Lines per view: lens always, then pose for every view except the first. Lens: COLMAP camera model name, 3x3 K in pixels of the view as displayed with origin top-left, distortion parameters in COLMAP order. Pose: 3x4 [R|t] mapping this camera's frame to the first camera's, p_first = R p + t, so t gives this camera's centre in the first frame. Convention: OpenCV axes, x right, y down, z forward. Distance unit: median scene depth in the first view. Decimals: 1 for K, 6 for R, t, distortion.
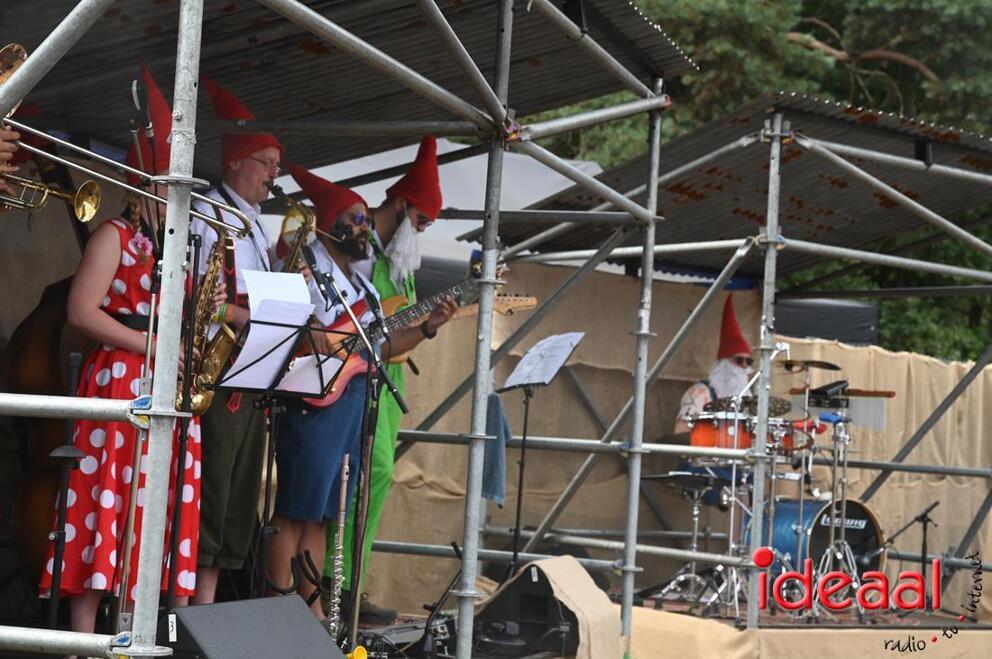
lens RADIAL K [[1805.7, 0, 496.0], [0, 1805.7, 329.5], [0, 0, 1]] dist [0.208810, -0.034298]
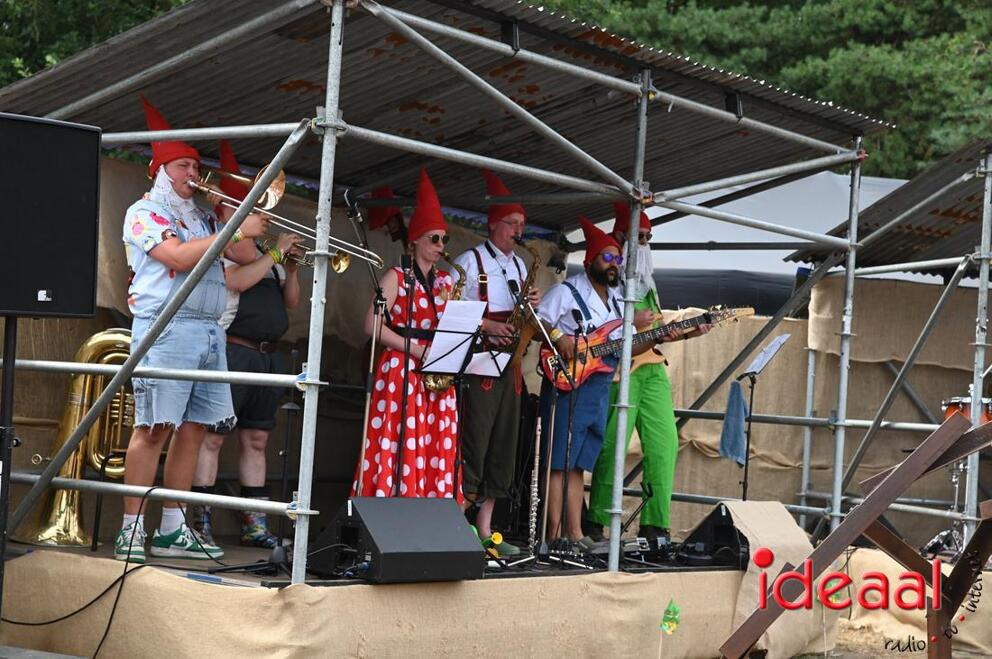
lens RADIAL K [[1805.7, 0, 496.0], [0, 1805.7, 329.5], [0, 0, 1]] dist [0.208810, -0.034298]
pose [[0.932561, -0.016523, -0.360634, 0.359564], [0.015135, 0.999863, -0.006672, 0.004395], [0.360695, 0.000764, 0.932684, -0.347964]]
